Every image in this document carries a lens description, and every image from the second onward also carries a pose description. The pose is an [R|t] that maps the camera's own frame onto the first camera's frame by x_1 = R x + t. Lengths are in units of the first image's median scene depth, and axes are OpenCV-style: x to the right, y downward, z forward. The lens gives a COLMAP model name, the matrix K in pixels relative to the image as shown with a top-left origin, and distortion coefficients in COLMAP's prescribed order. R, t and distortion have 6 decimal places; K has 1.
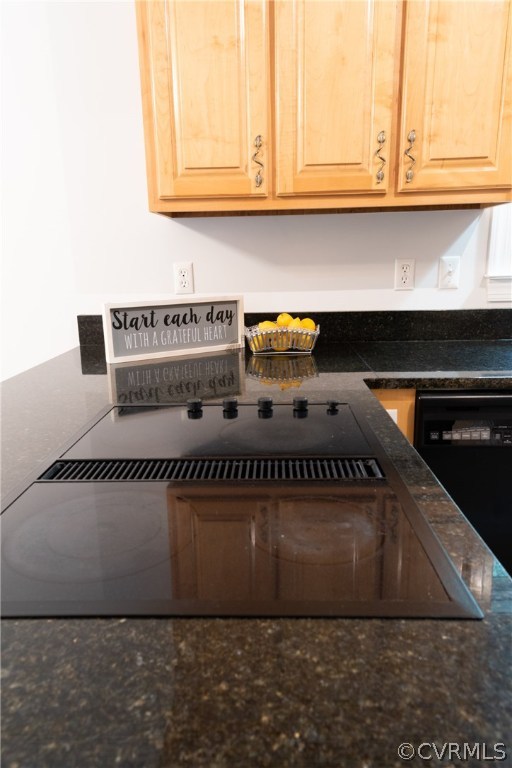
lens RADIAL K [[522.7, 0, 251.4], [0, 522.7, 384.4], [0, 0, 1]] dist [0.020680, -0.001772]
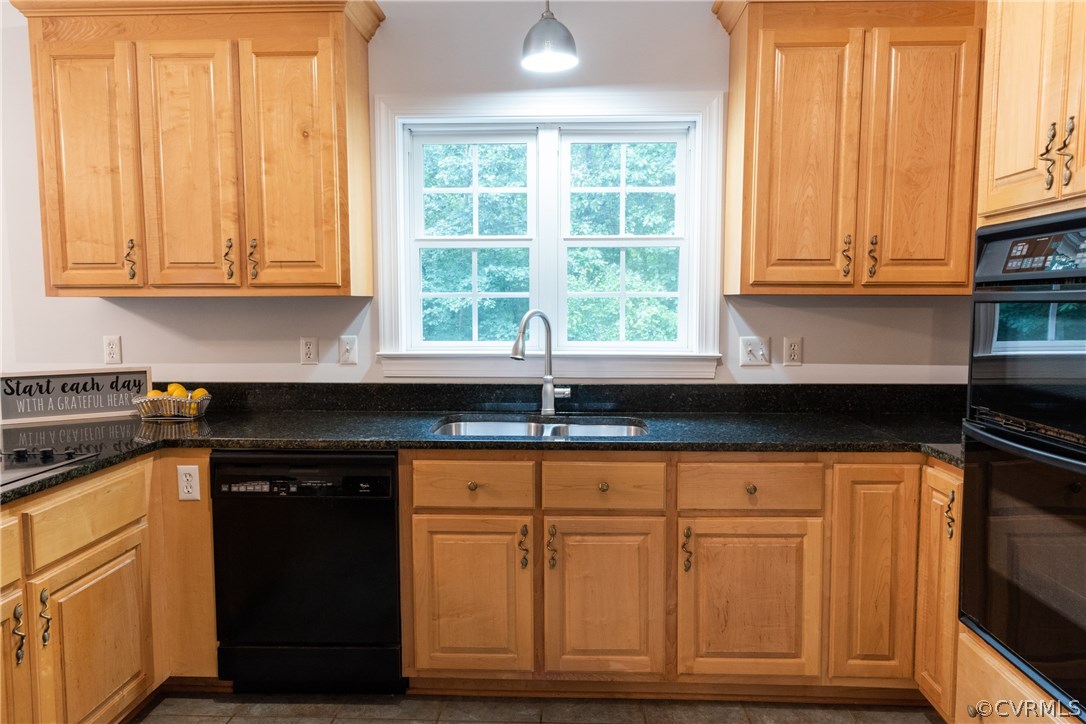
lens RADIAL K [[739.2, 0, 544.5], [0, 739.2, 362.2], [0, 0, 1]] dist [0.020680, -0.001772]
pose [[0.999728, 0.018488, -0.014223, 0.902815], [-0.020459, 0.987863, -0.153974, 0.049319], [0.011204, 0.154223, 0.987972, -0.589005]]
